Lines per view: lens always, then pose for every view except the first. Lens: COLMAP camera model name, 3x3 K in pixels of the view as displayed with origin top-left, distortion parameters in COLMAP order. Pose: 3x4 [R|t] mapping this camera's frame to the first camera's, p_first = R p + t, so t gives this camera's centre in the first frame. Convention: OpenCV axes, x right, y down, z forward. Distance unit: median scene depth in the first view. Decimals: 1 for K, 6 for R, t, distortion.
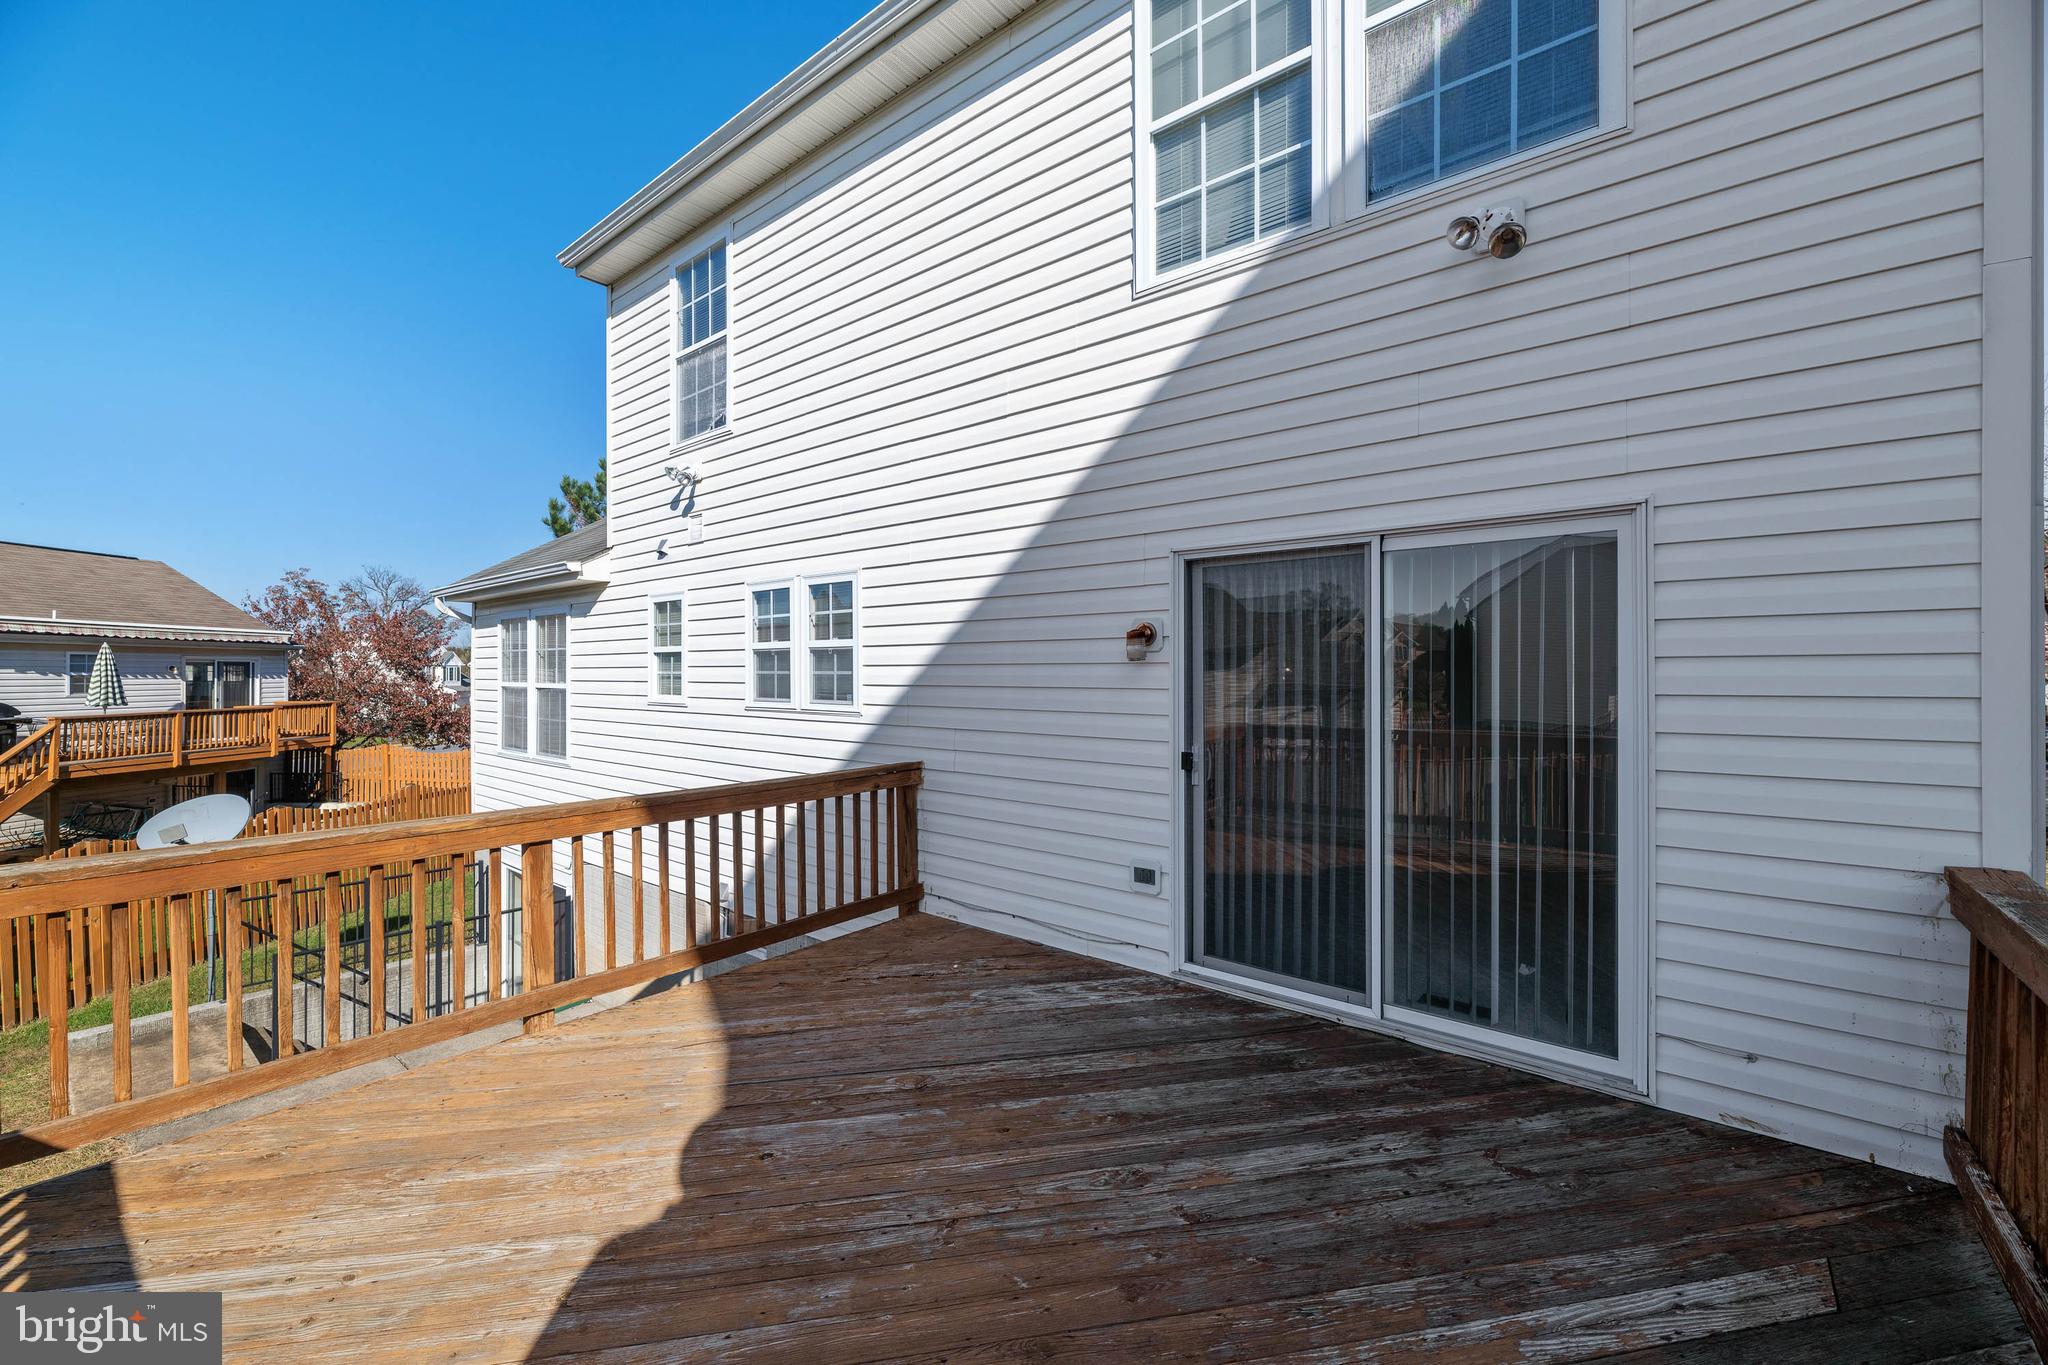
lens RADIAL K [[826.3, 0, 1019.3], [0, 826.3, 672.3], [0, 0, 1]] dist [-0.000505, -0.000229]
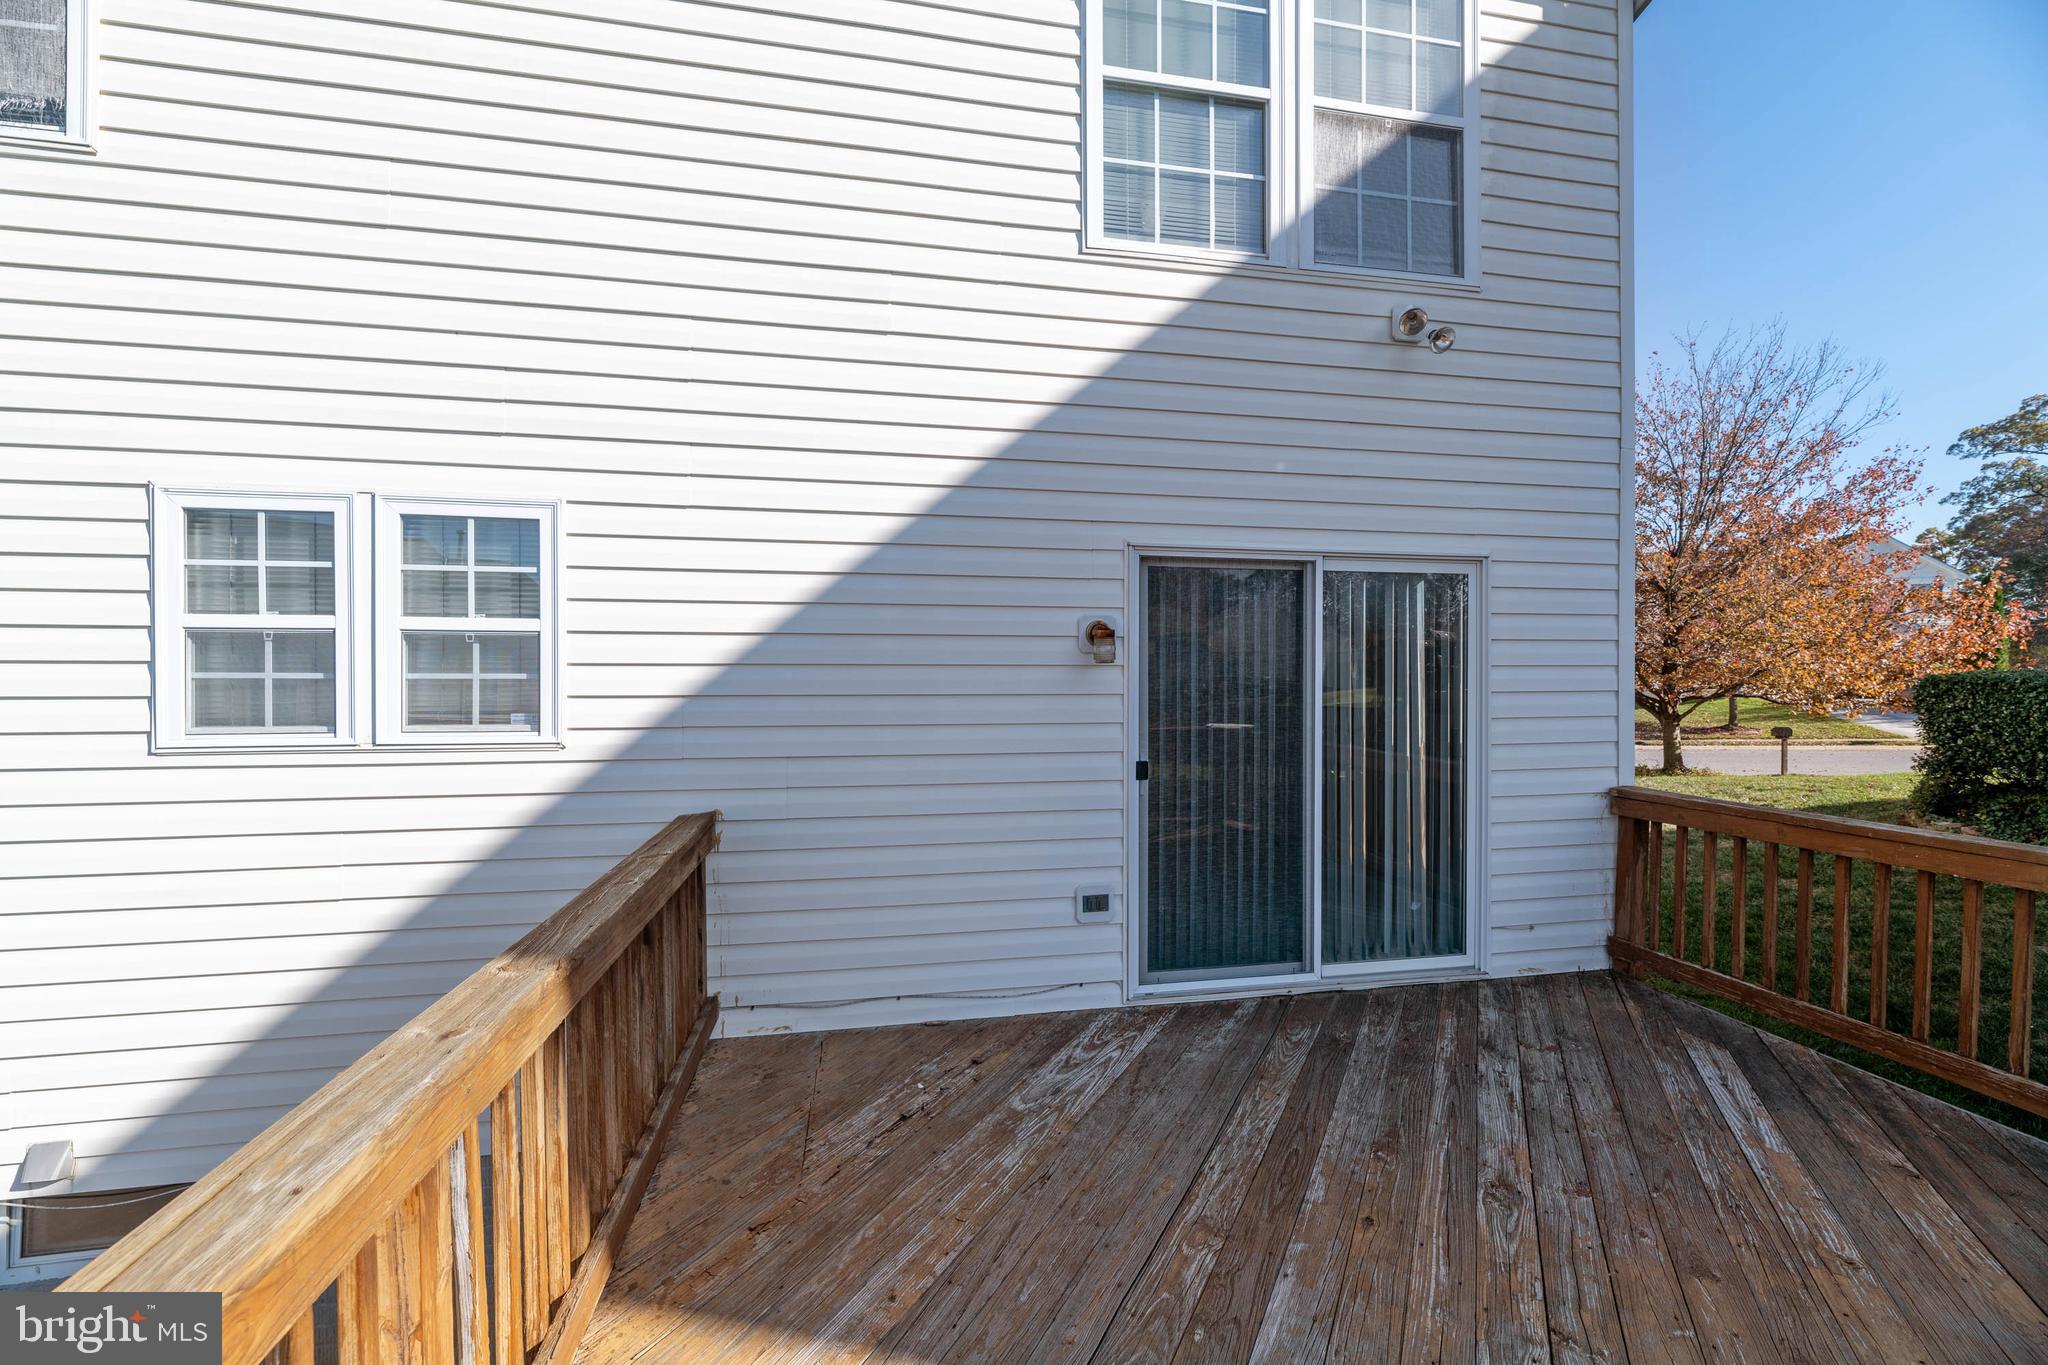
lens RADIAL K [[832.2, 0, 1024.5], [0, 832.2, 677.5], [0, 0, 1]] dist [-0.000176, 0.000102]
pose [[0.637130, -0.001714, 0.770755, -0.610597], [-0.000796, 0.999996, 0.002882, -0.000823], [-0.770756, -0.002450, 0.637125, 0.499912]]
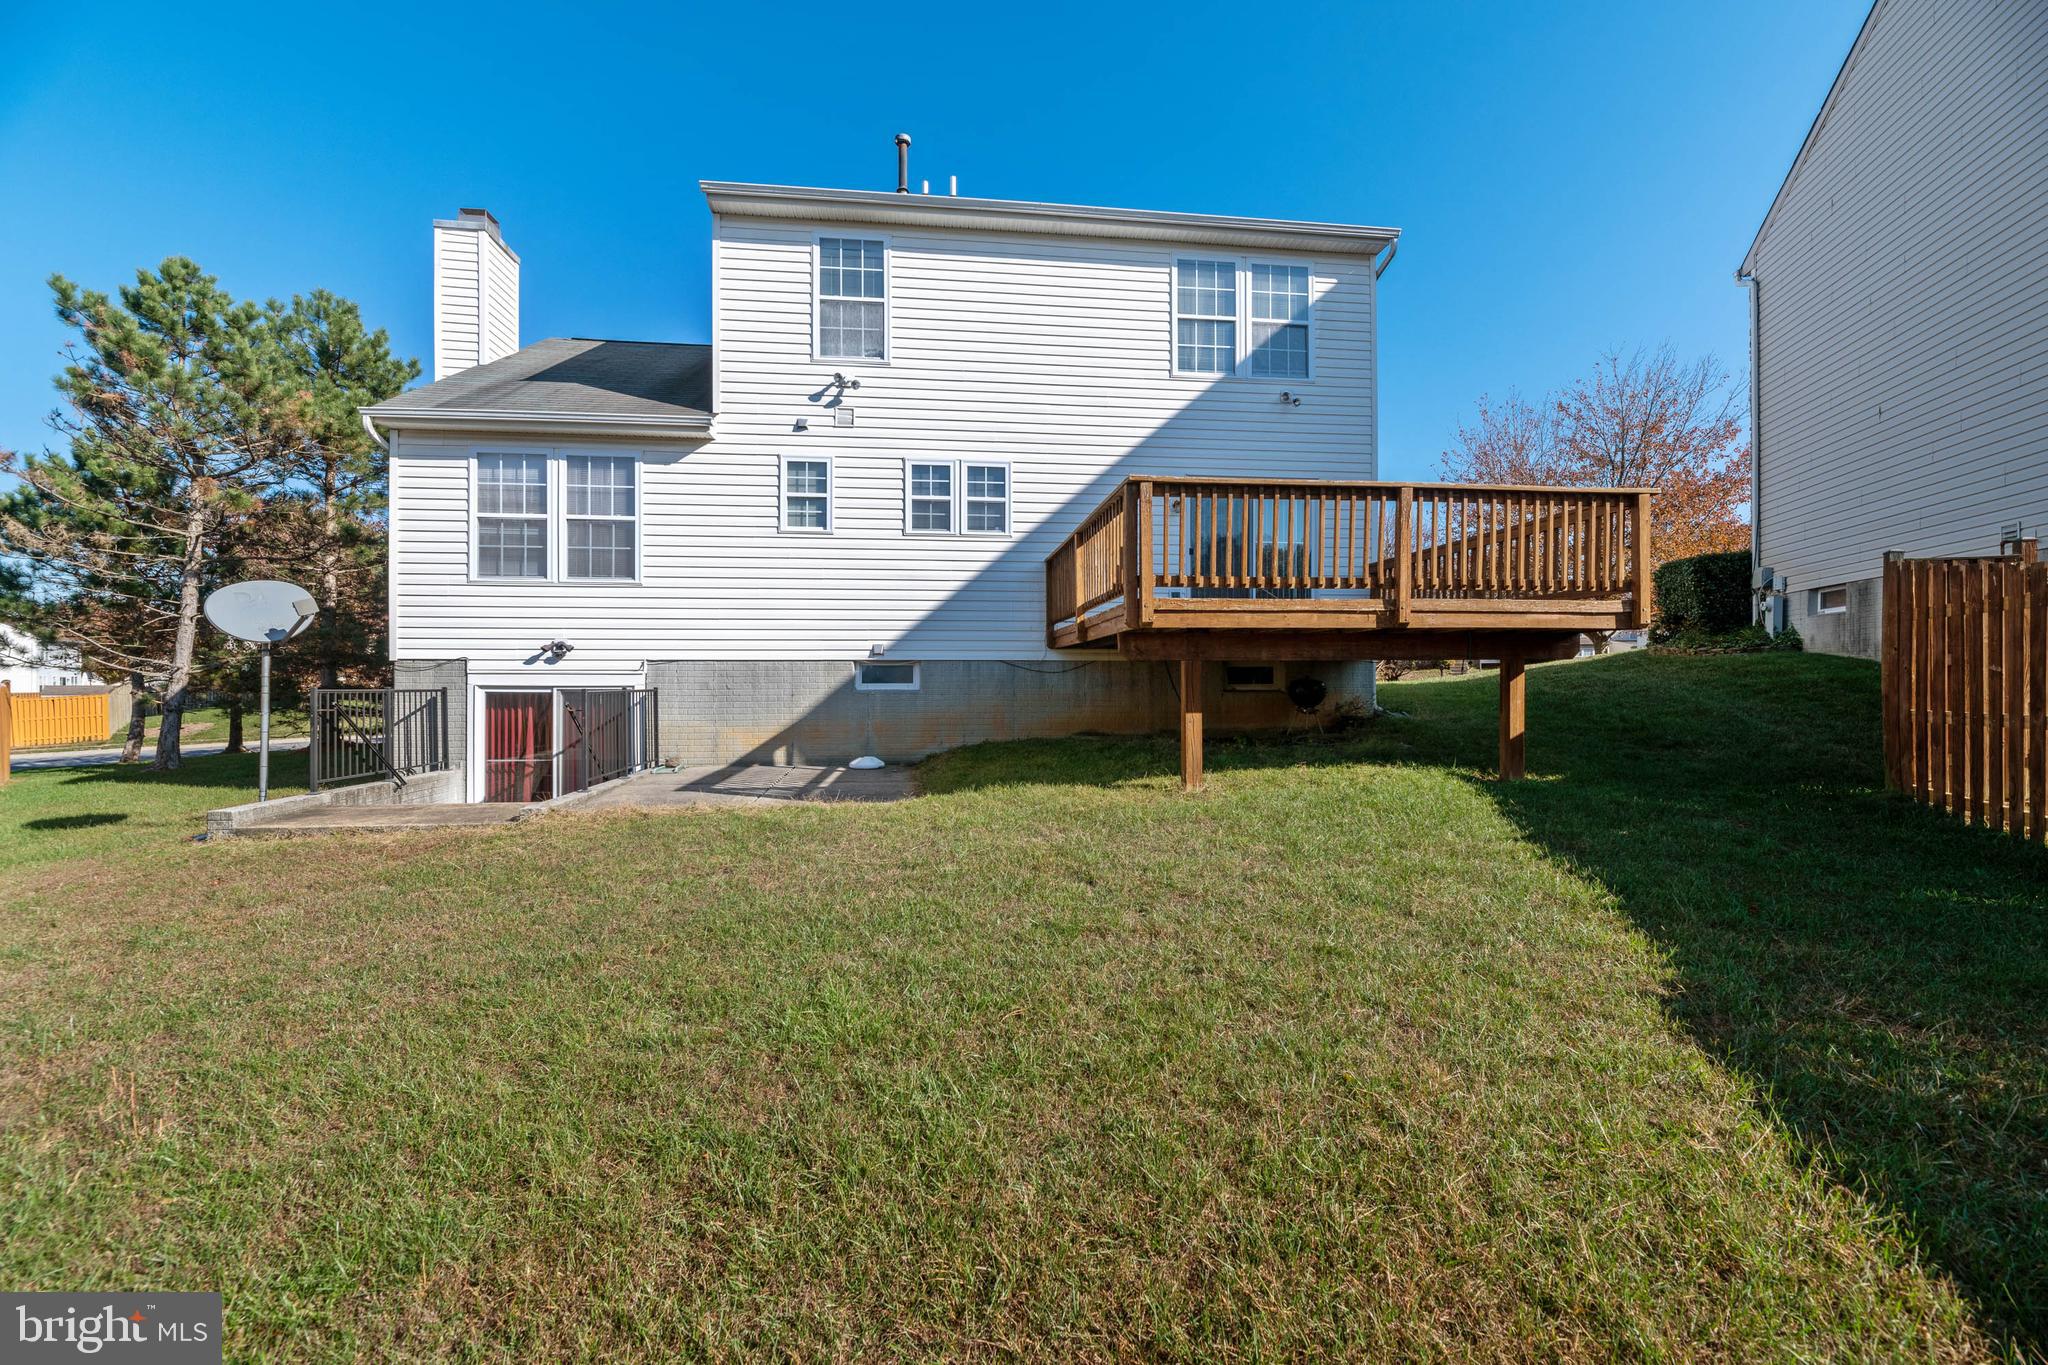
lens RADIAL K [[826.3, 0, 1019.3], [0, 826.3, 672.3], [0, 0, 1]] dist [-0.000505, -0.000229]
pose [[0.690202, 0.002402, 0.723613, -2.188735], [0.000670, 0.999992, -0.003959, 0.520717], [-0.723617, 0.003217, 0.690195, -0.487557]]
